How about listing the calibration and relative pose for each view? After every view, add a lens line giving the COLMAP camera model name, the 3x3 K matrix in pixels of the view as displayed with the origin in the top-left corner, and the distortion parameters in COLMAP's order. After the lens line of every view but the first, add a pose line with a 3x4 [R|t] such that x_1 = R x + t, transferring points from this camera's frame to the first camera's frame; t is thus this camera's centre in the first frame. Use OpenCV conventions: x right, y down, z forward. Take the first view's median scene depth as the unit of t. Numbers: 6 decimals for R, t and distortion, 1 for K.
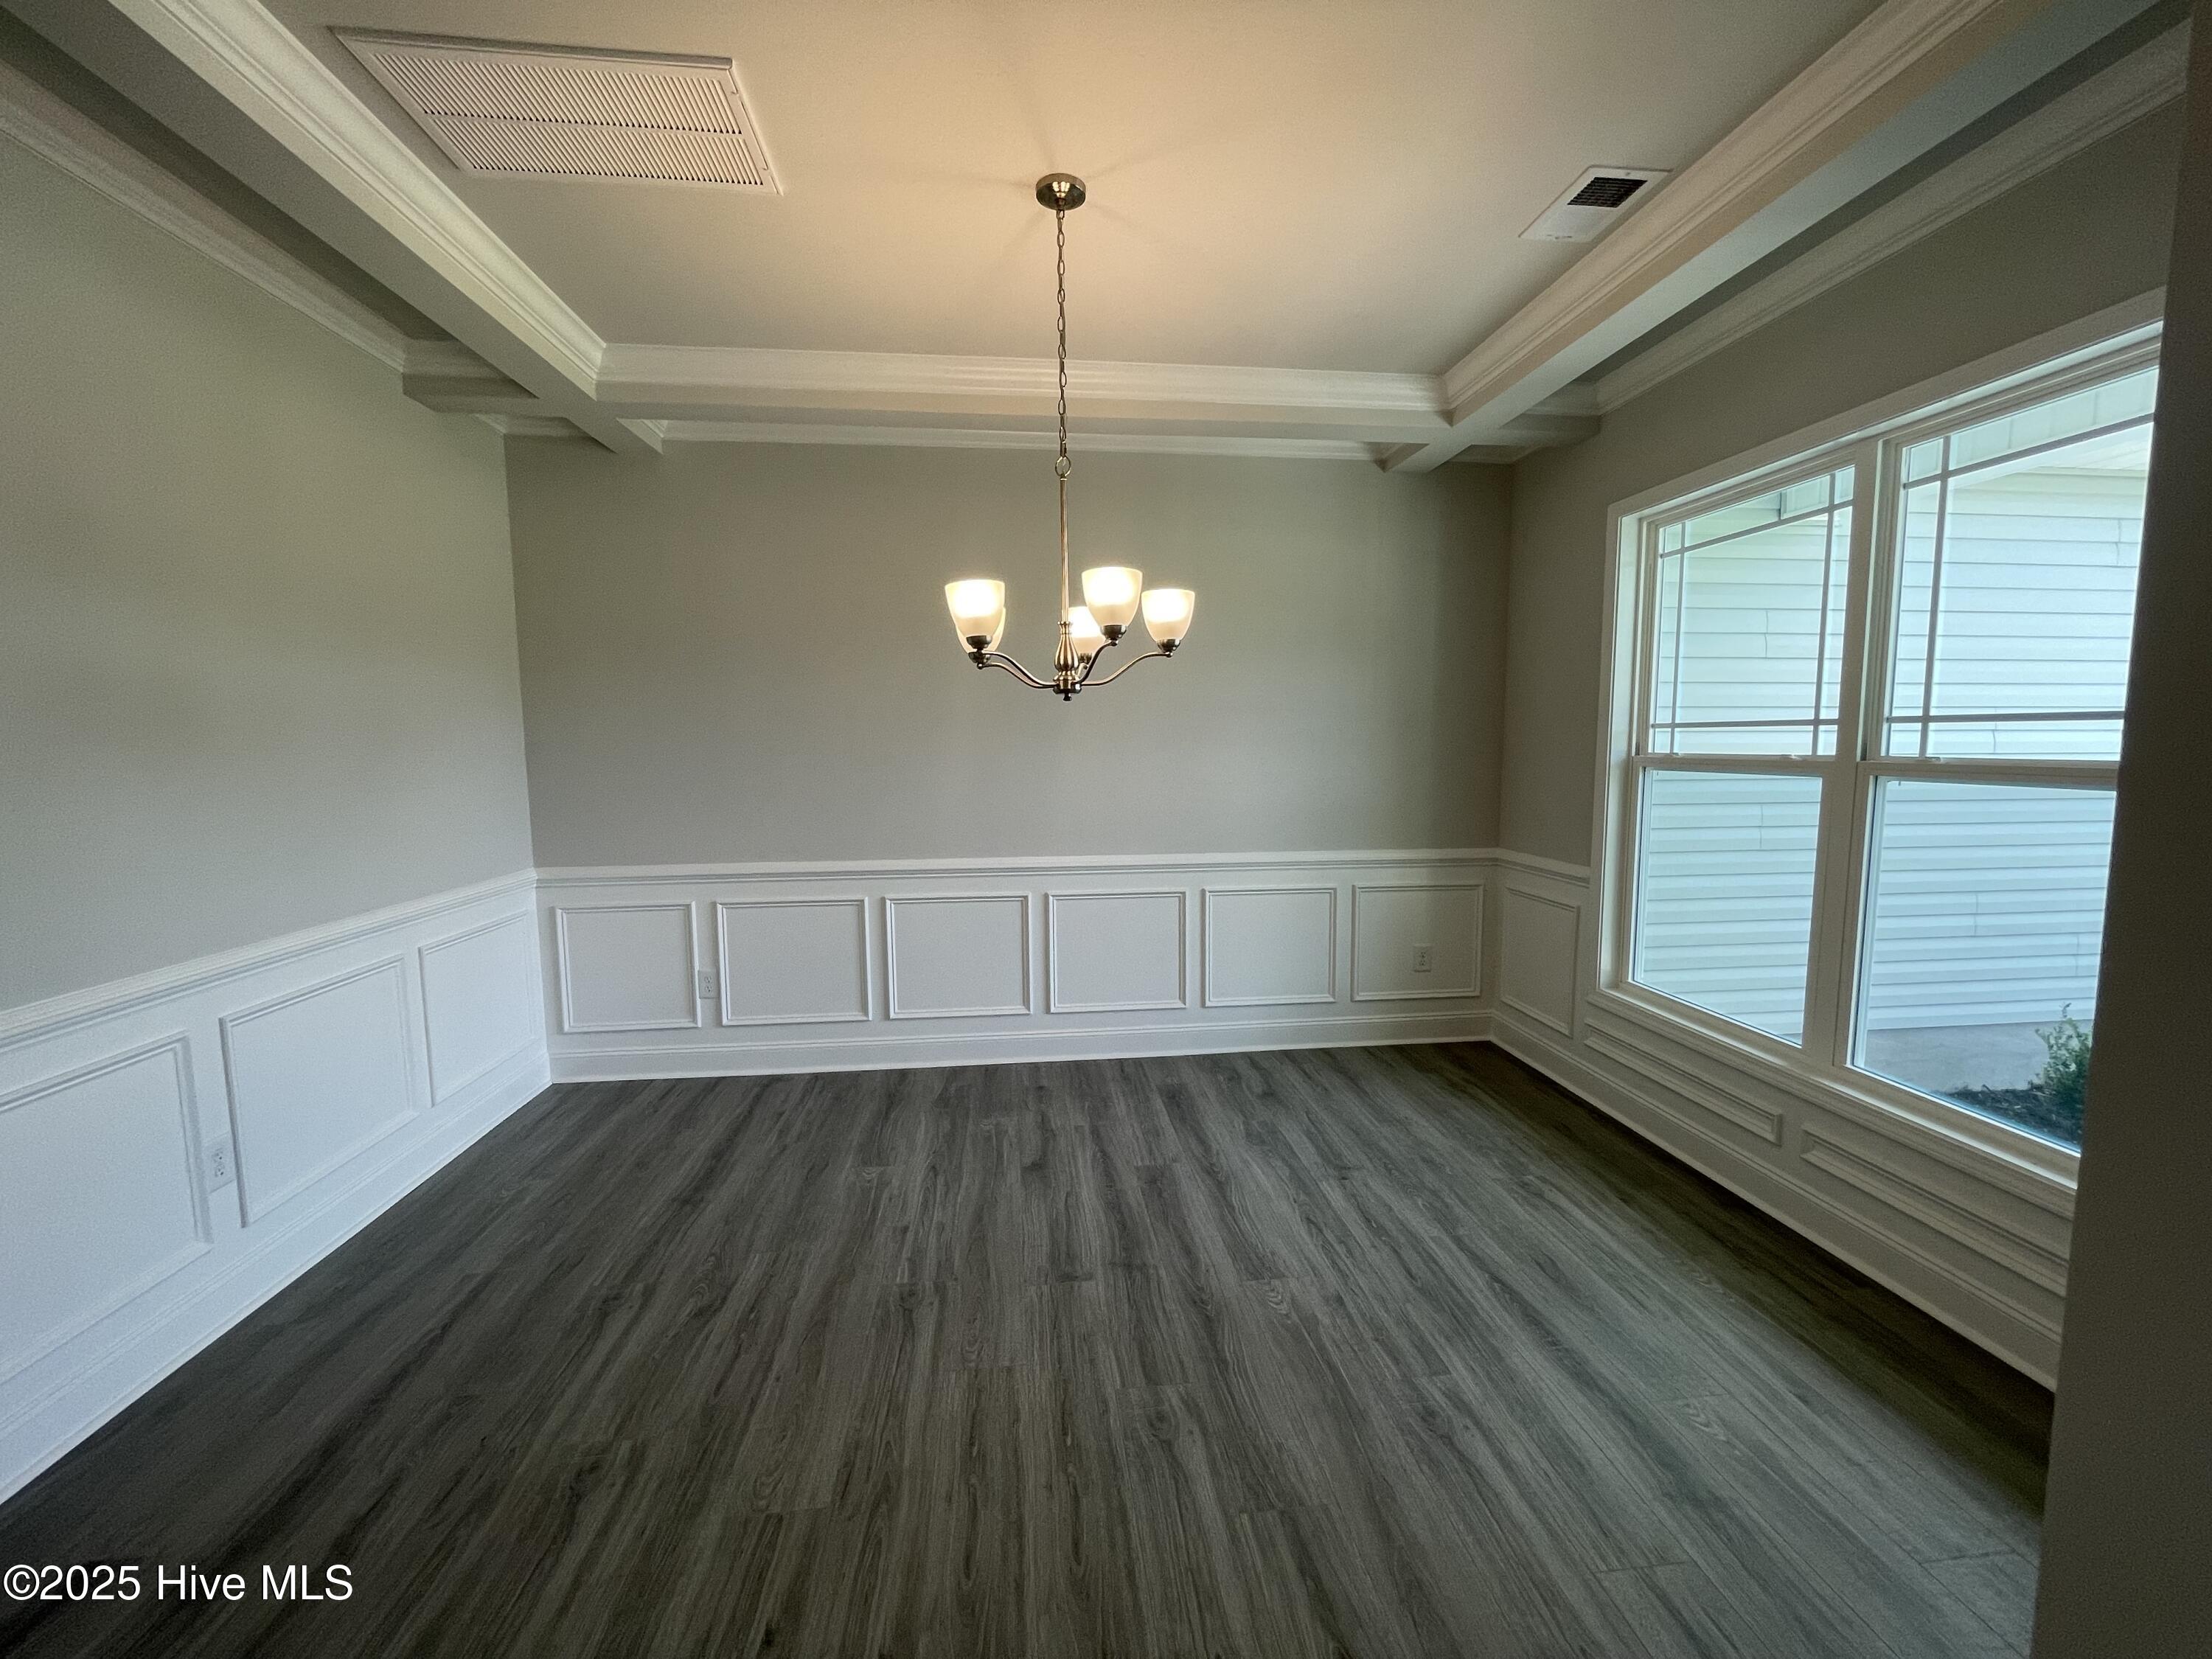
lens RADIAL K [[898.5, 0, 1107.4], [0, 898.5, 824.8], [0, 0, 1]] dist [0.000607, 0.001396]
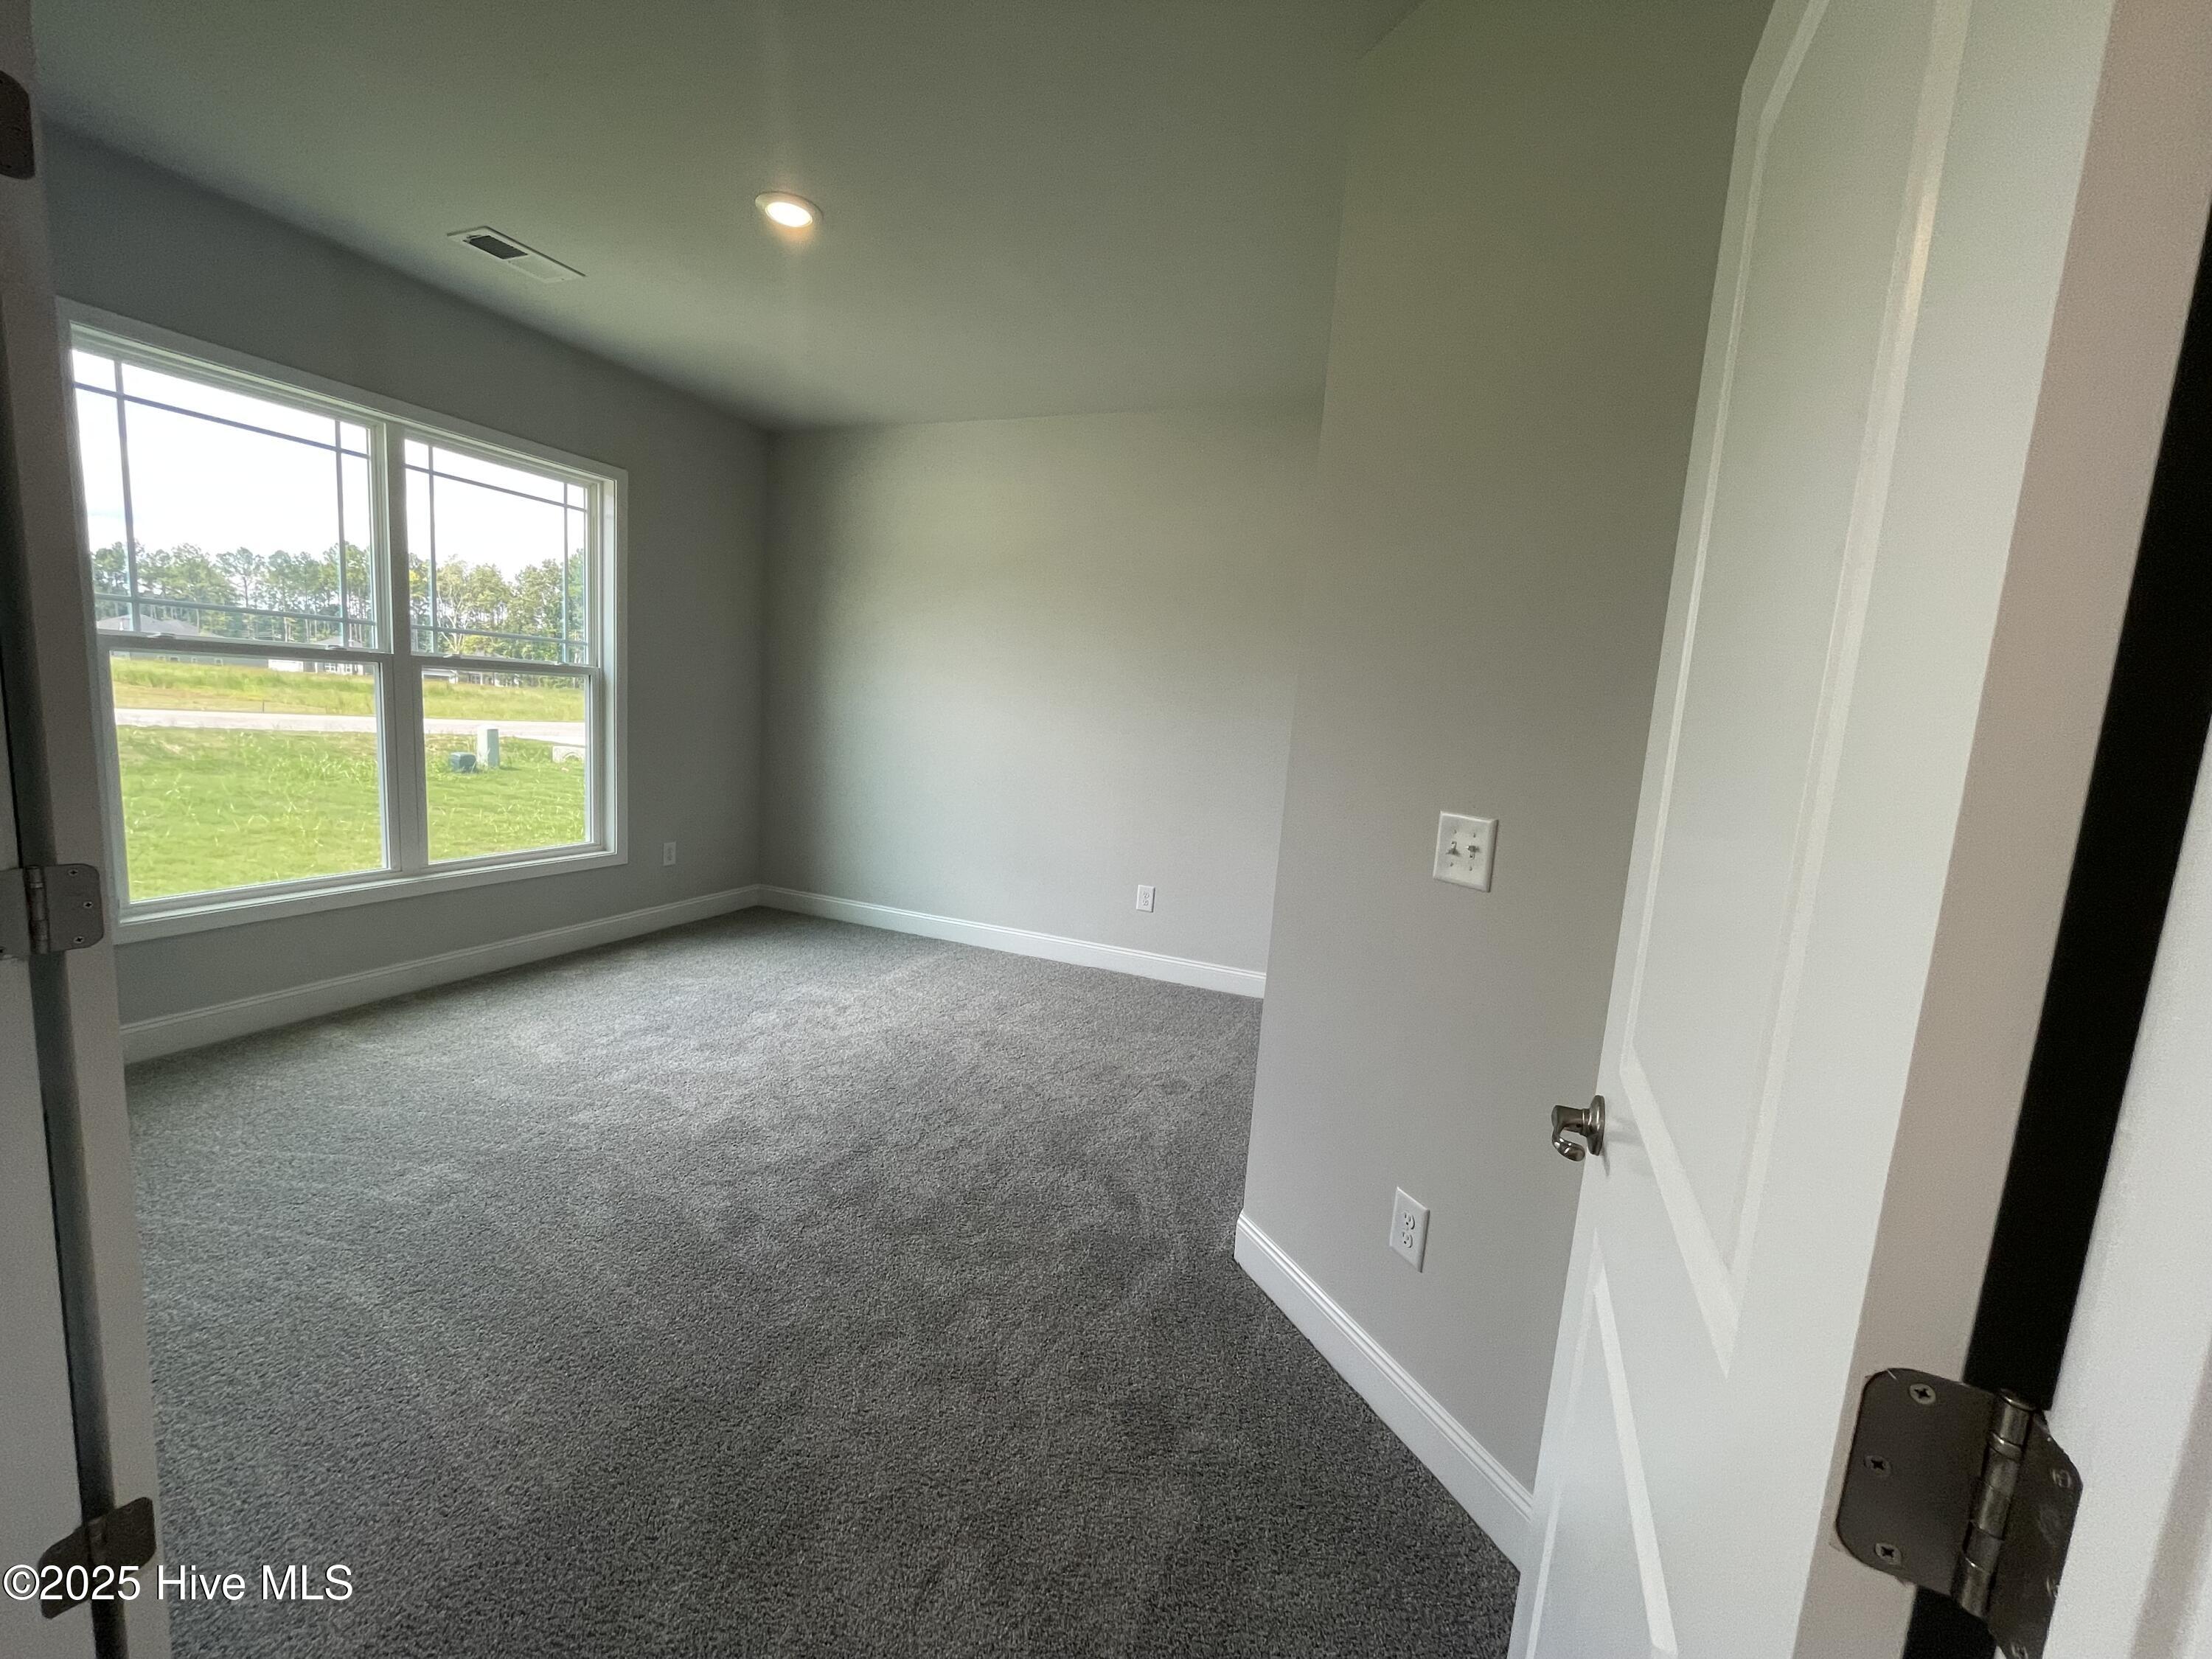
lens RADIAL K [[898.5, 0, 1105.7], [0, 898.5, 828.5], [0, 0, 1]] dist [0.000607, 0.001396]
pose [[-0.865628, -0.116562, 0.486931, -0.428990], [-0.013305, 0.977535, 0.210351, -0.058819], [-0.500511, 0.175607, -0.847733, 0.860110]]
